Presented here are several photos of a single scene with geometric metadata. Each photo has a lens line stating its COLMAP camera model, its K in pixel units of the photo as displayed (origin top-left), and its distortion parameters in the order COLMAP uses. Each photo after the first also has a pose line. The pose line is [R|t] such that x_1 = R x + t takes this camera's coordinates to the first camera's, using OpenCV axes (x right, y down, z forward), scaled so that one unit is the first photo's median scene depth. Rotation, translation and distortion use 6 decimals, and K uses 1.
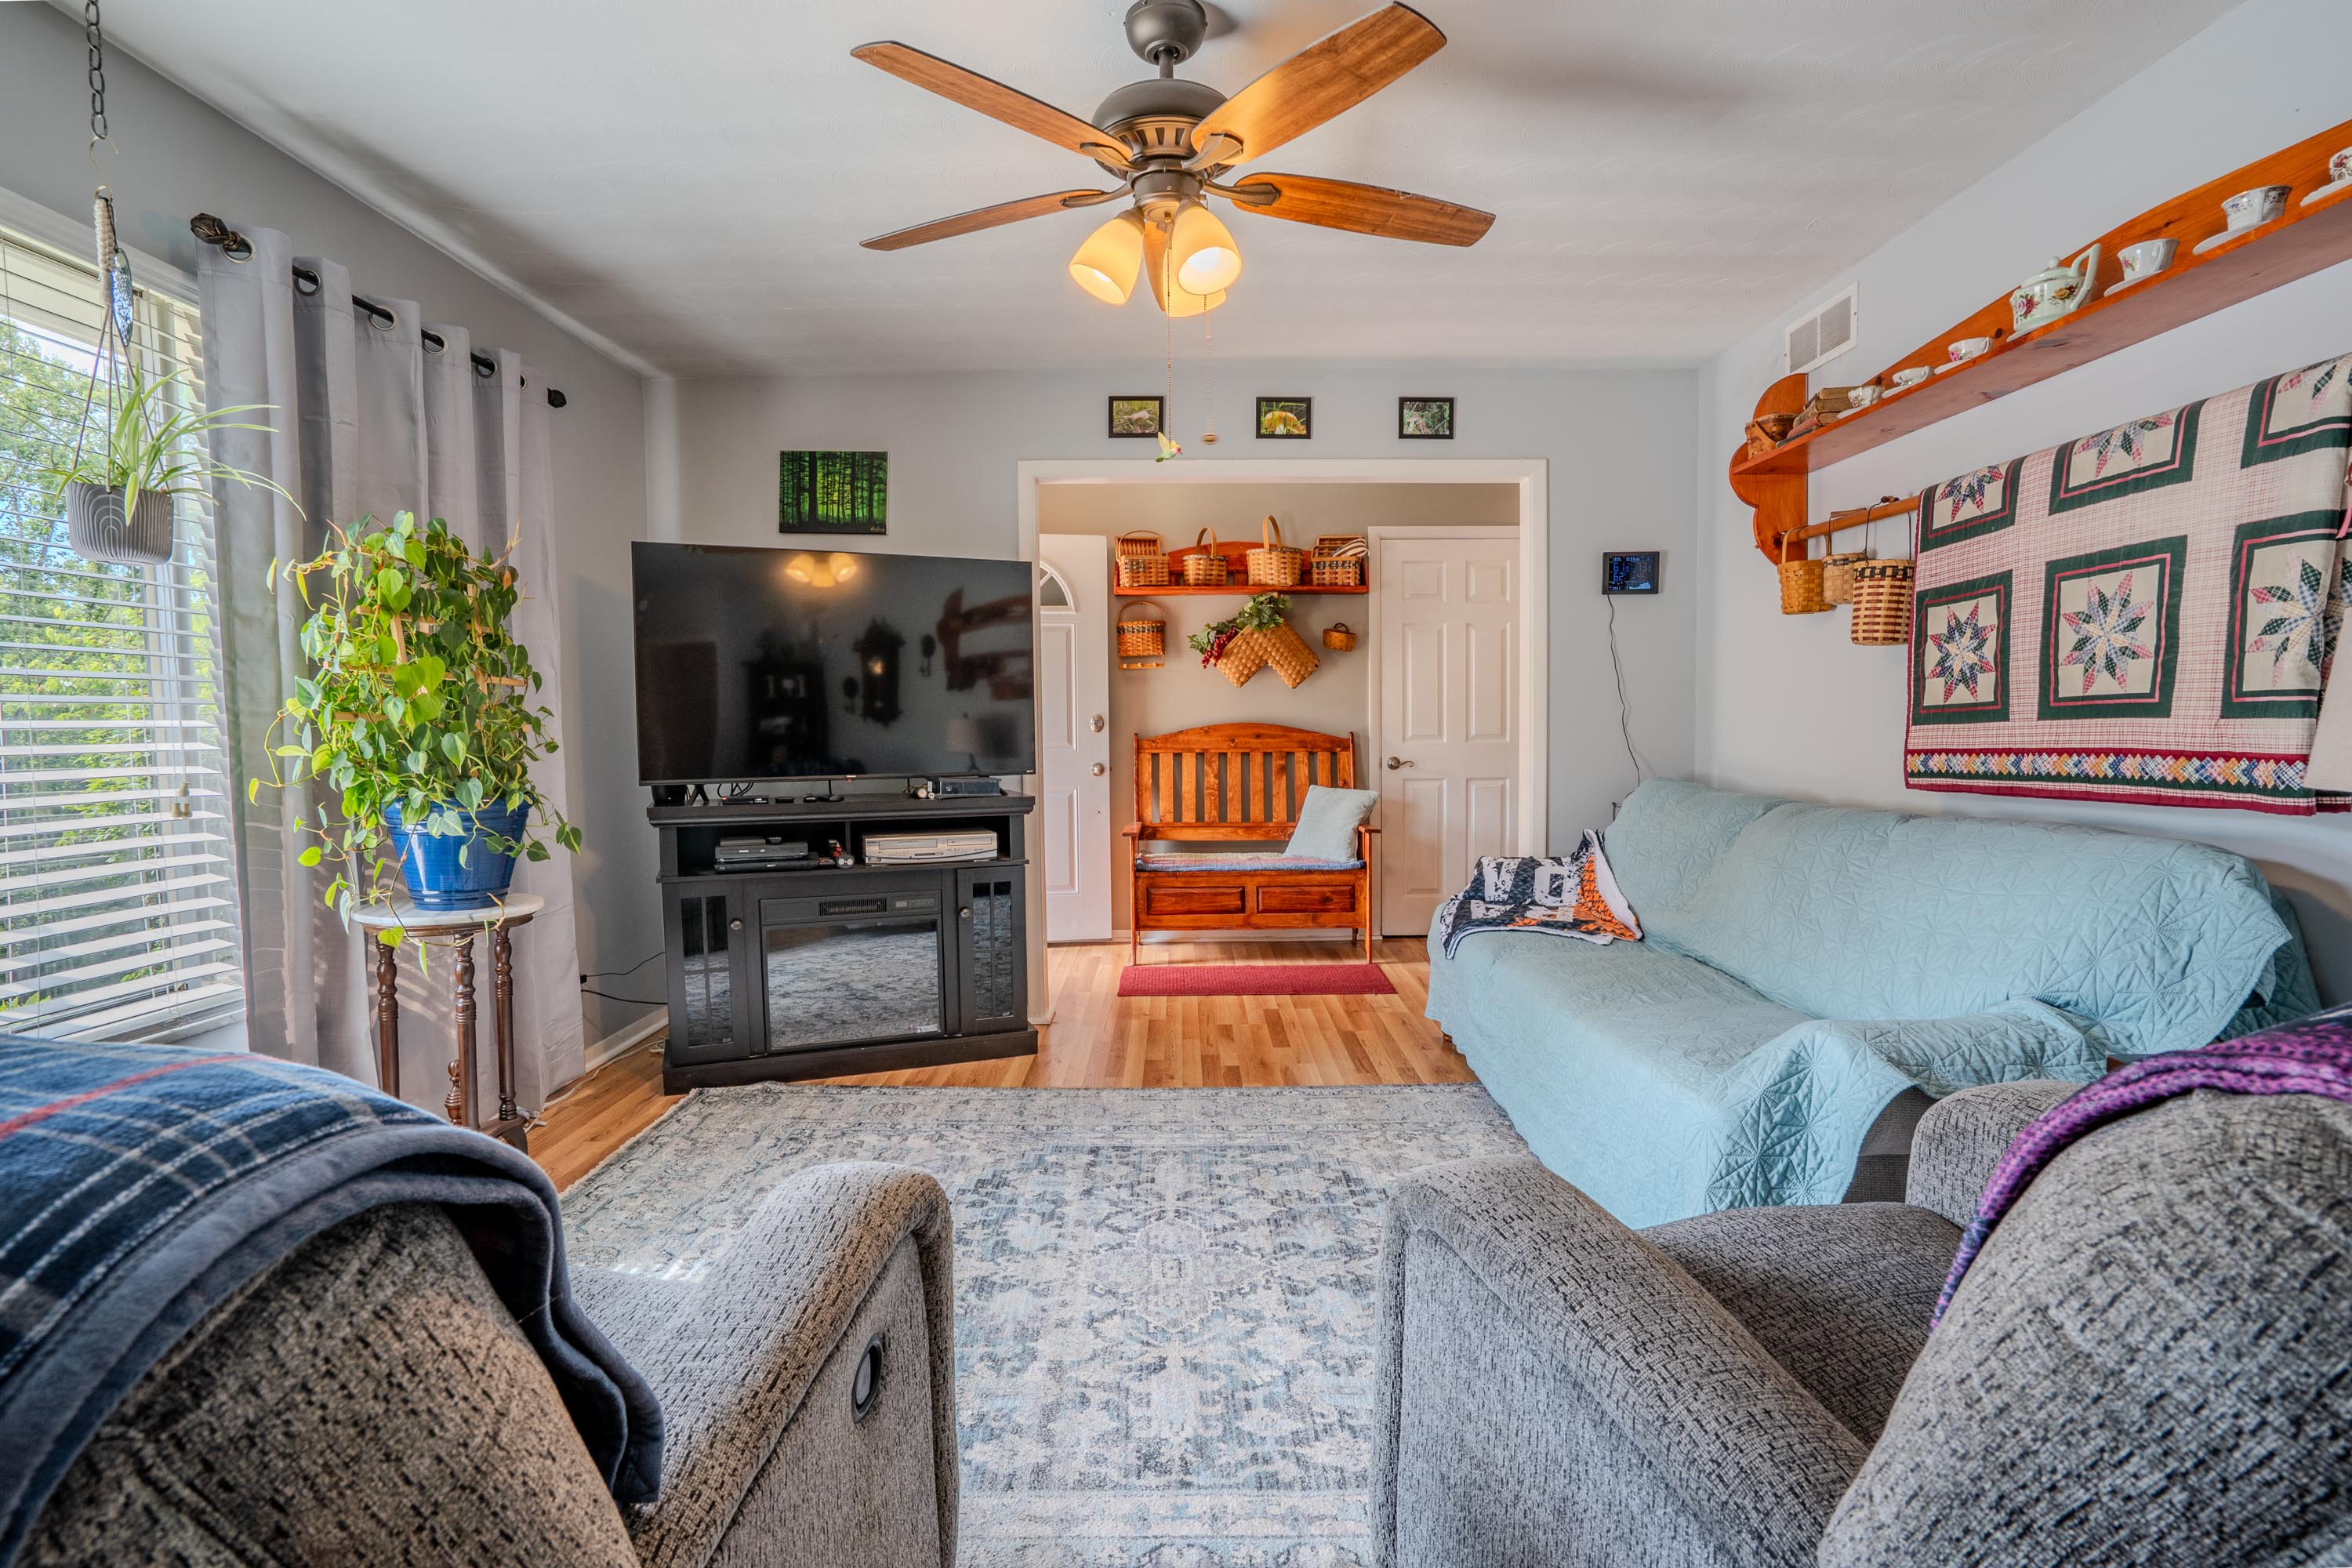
lens RADIAL K [[1092.0, 0, 1170.7], [0, 1092.0, 793.7], [0, 0, 1]] dist [-0.065118, 0.024936]
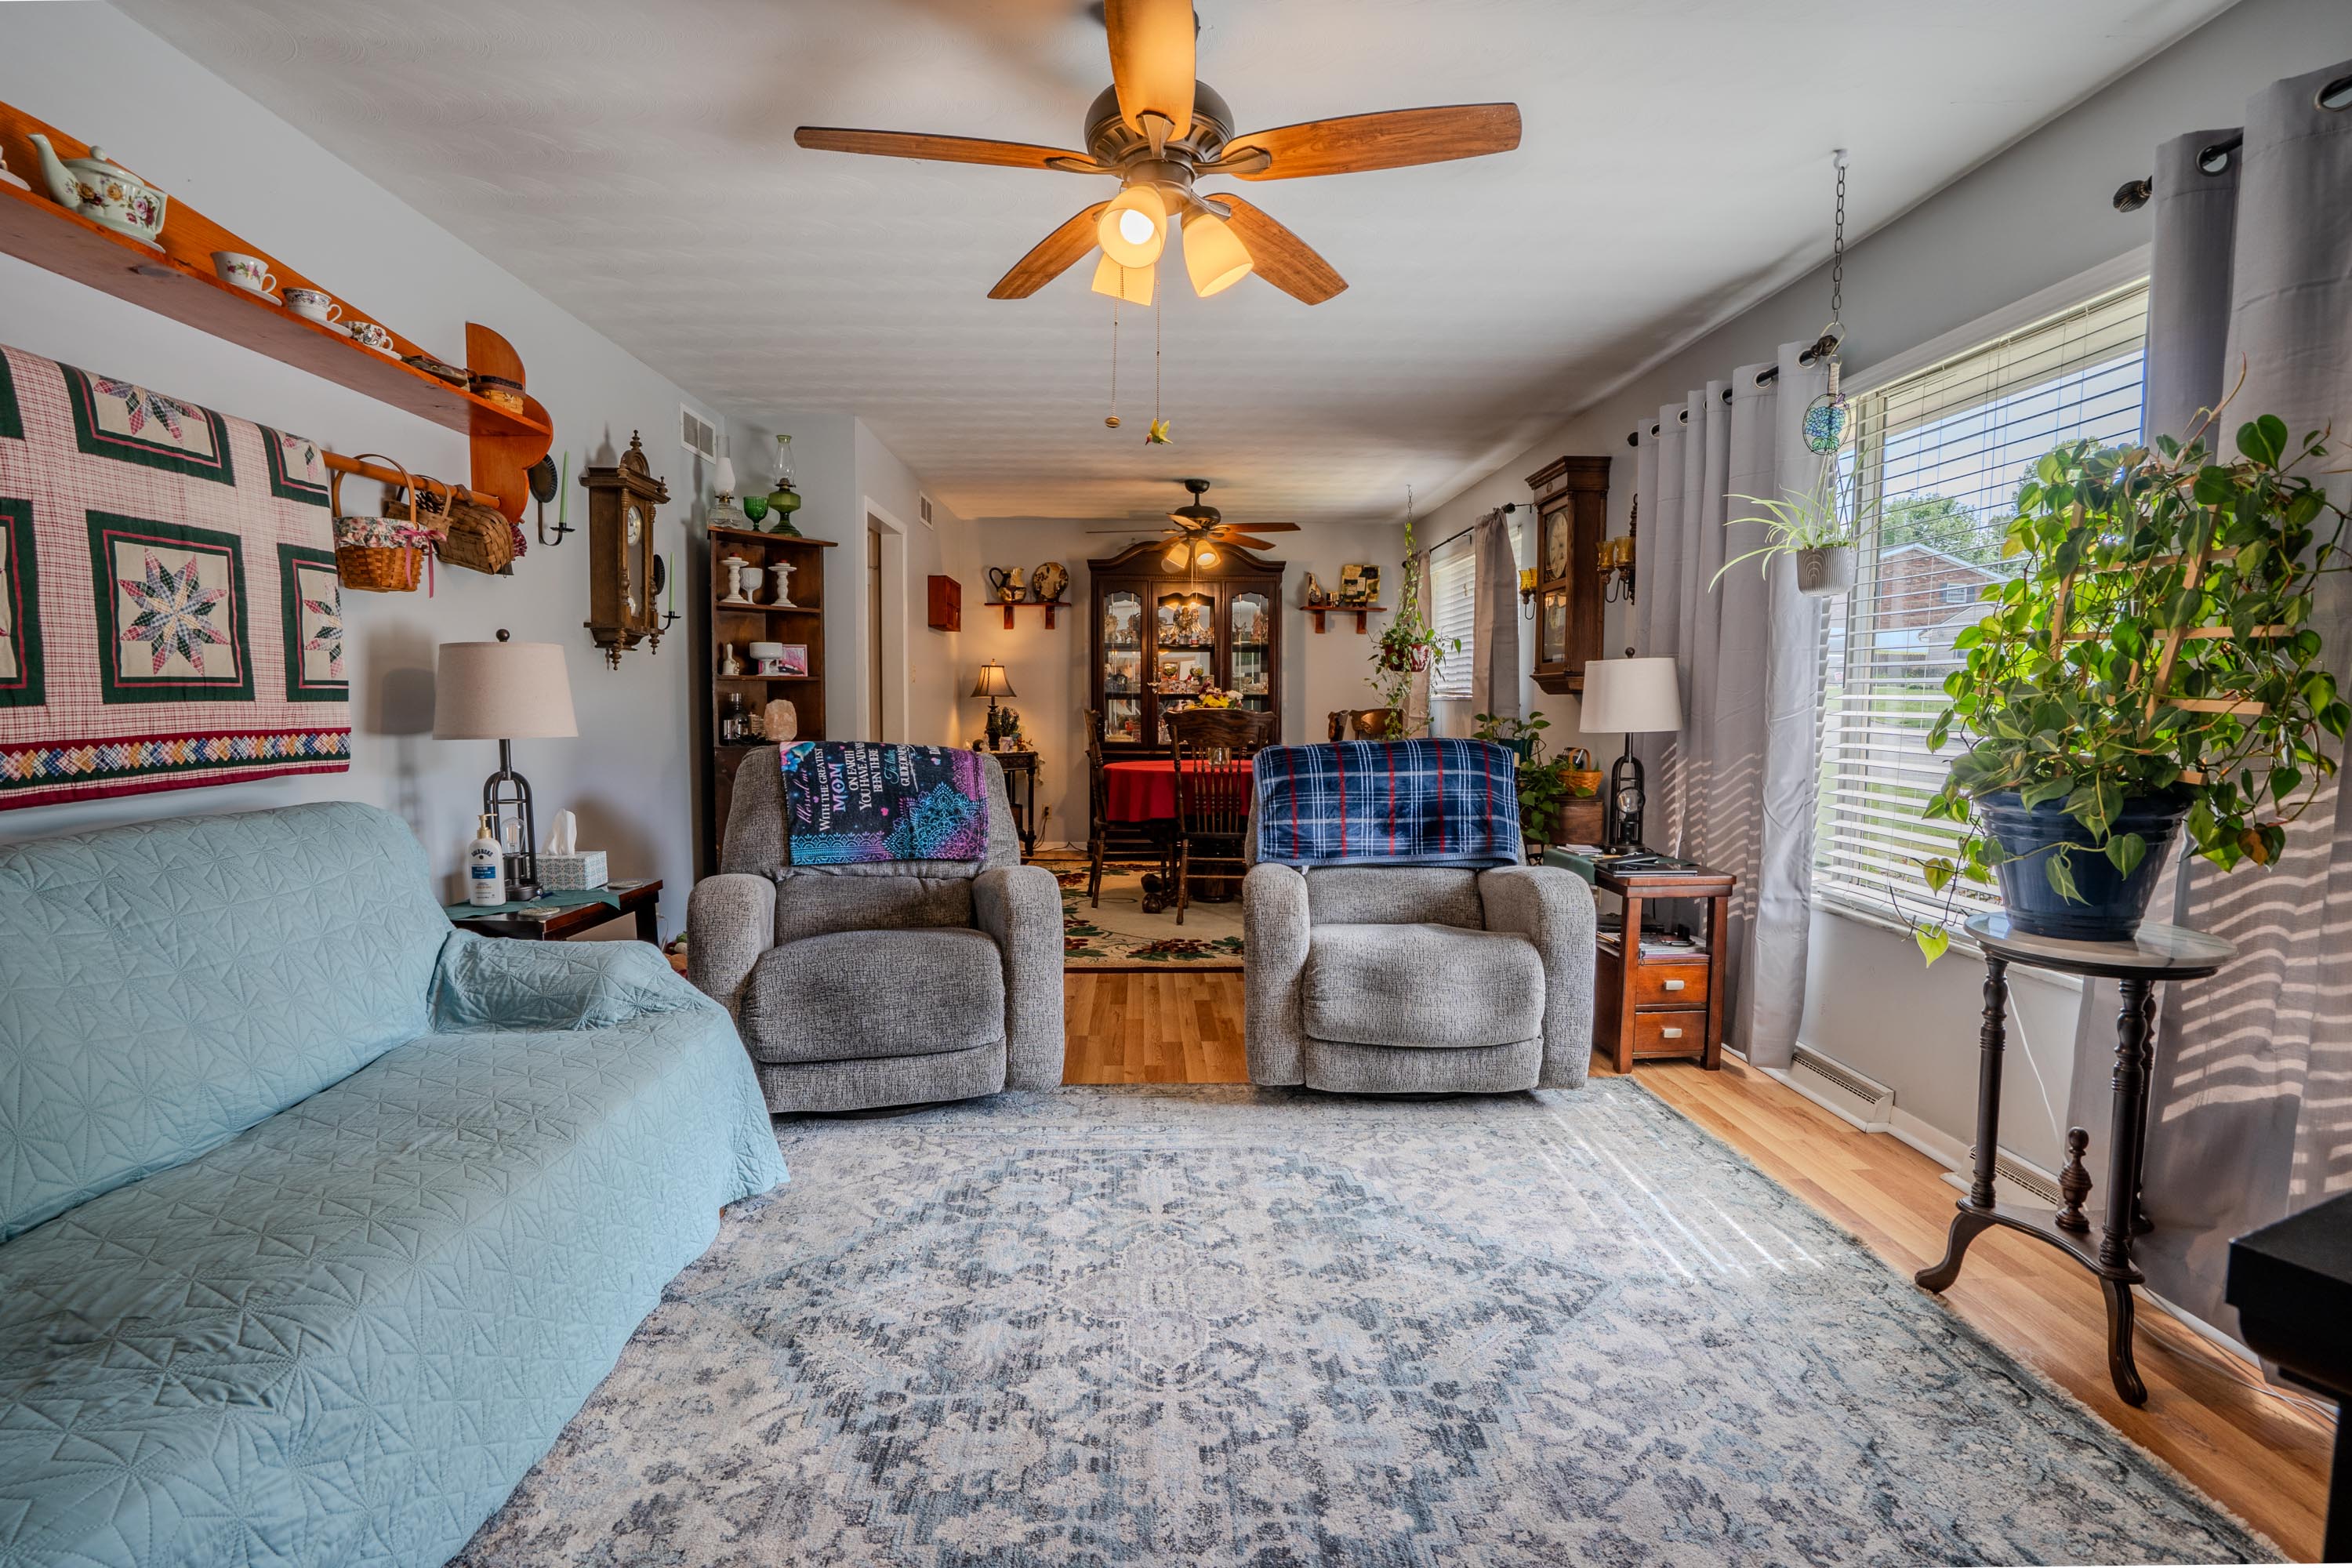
lens RADIAL K [[1092.0, 0, 1170.7], [0, 1092.0, 793.7], [0, 0, 1]] dist [-0.065118, 0.024936]
pose [[-0.999302, 0.007846, -0.036524, 0.026792], [0.002178, 0.988271, 0.152694, -0.133042], [0.037294, 0.152508, -0.987598, 1.992236]]
